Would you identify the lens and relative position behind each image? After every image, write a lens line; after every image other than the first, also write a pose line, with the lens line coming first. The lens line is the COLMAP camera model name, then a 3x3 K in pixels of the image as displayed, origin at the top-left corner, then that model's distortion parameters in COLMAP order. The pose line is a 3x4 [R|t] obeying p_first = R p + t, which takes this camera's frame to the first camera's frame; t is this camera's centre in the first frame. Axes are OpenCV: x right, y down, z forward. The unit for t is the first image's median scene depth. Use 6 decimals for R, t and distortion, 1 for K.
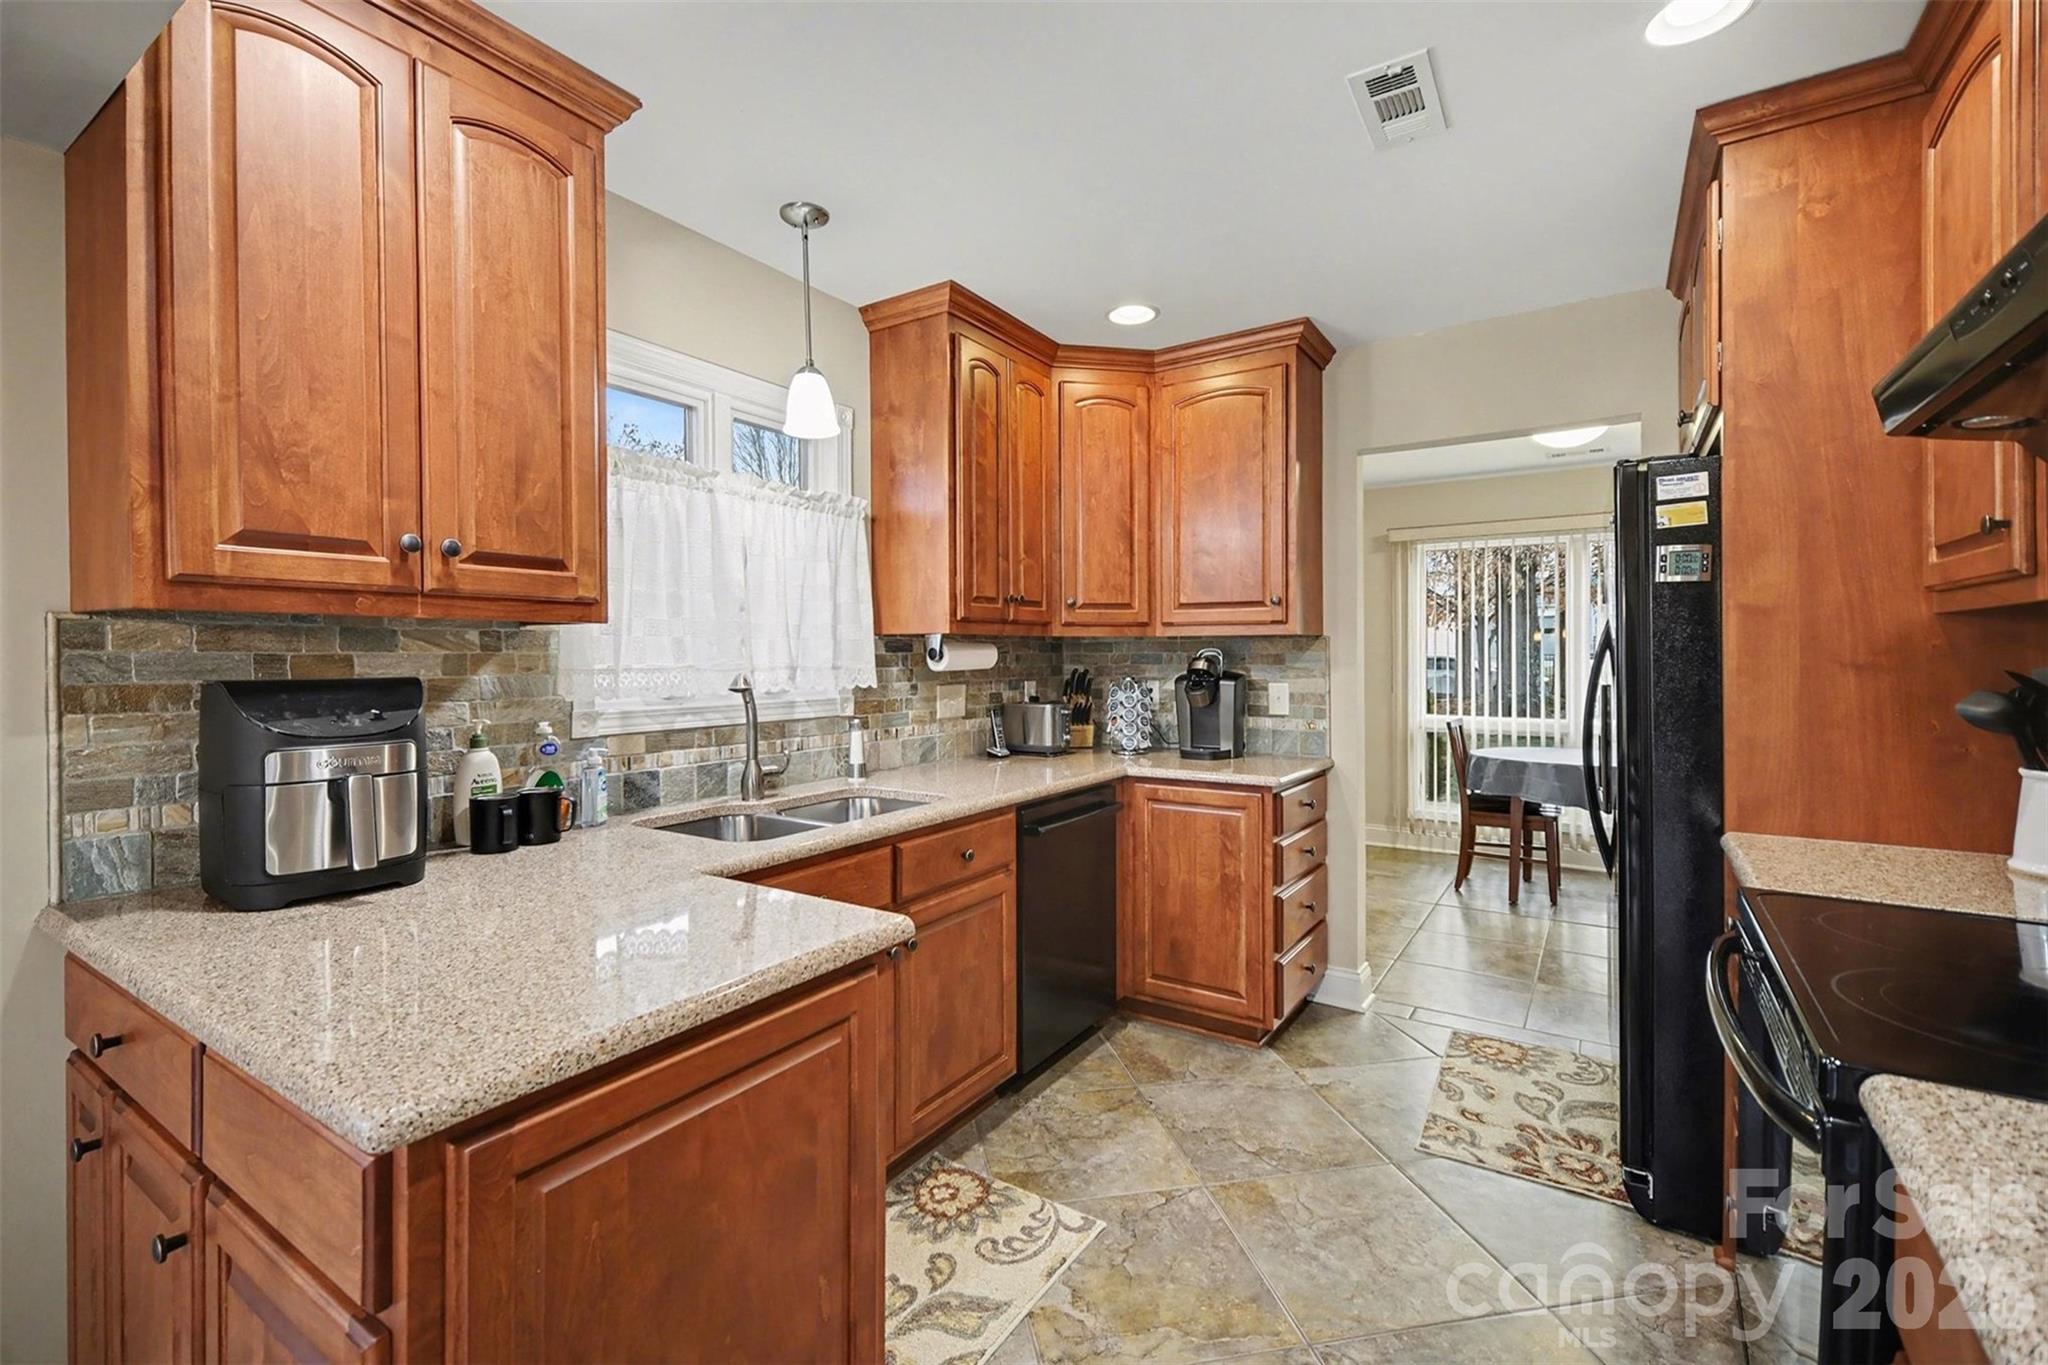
lens RADIAL K [[903.0, 0, 1028.8], [0, 903.0, 672.9], [0, 0, 1]] dist [0.013188, -0.001431]
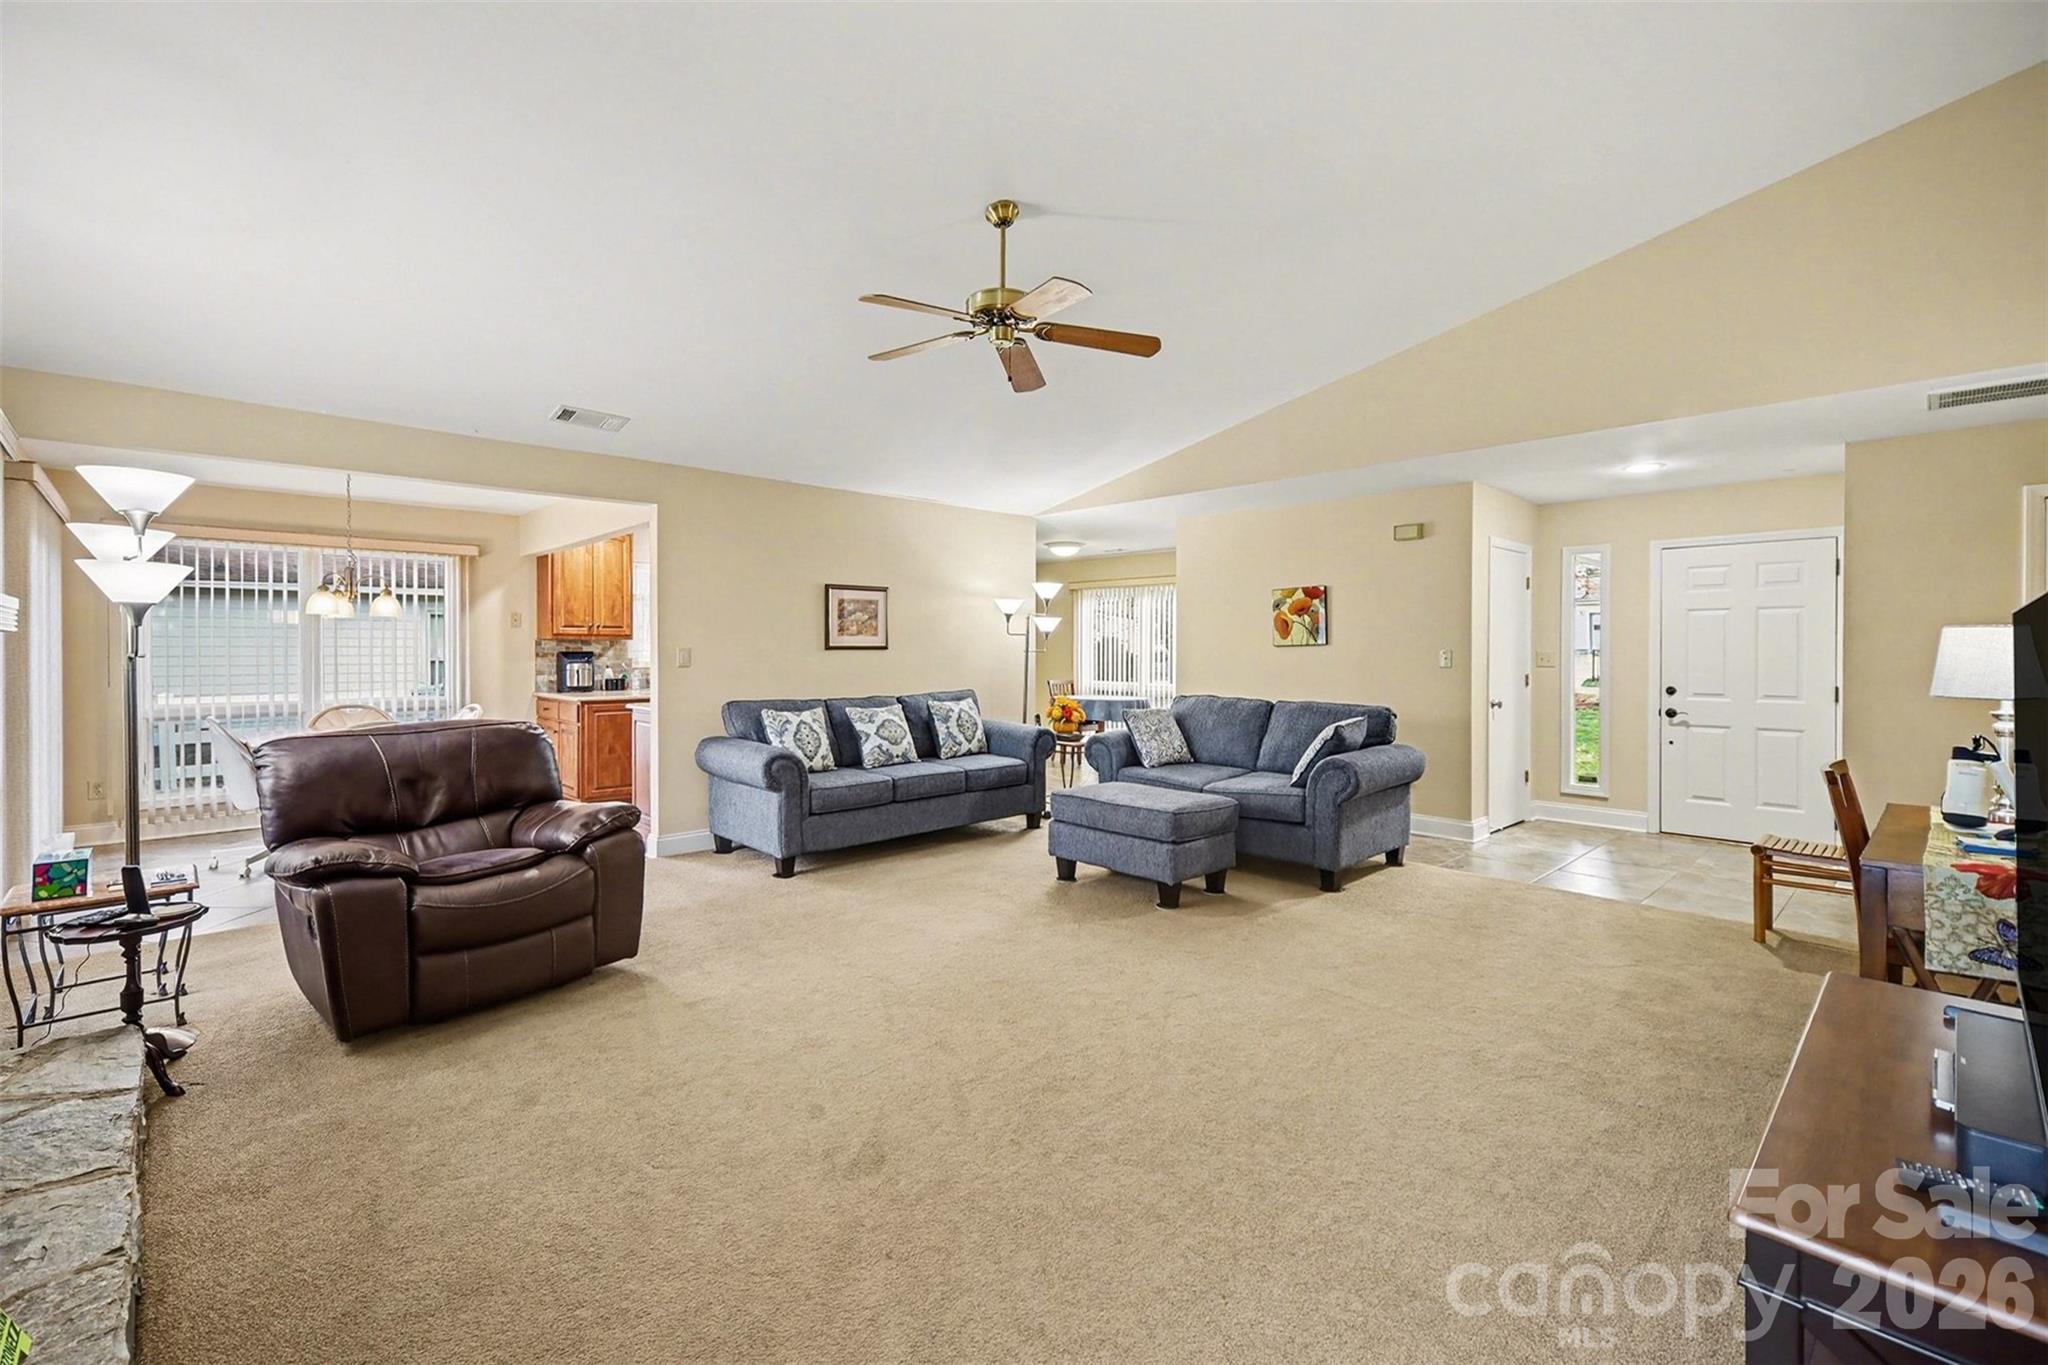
lens RADIAL K [[903.0, 0, 1017.6], [0, 903.0, 672.6], [0, 0, 1]] dist [0.013188, -0.001431]
pose [[0.974955, 0.011334, -0.222114, 2.854774], [-0.008773, 0.999883, 0.012512, 0.039161], [0.222229, -0.010250, 0.974941, -3.515195]]
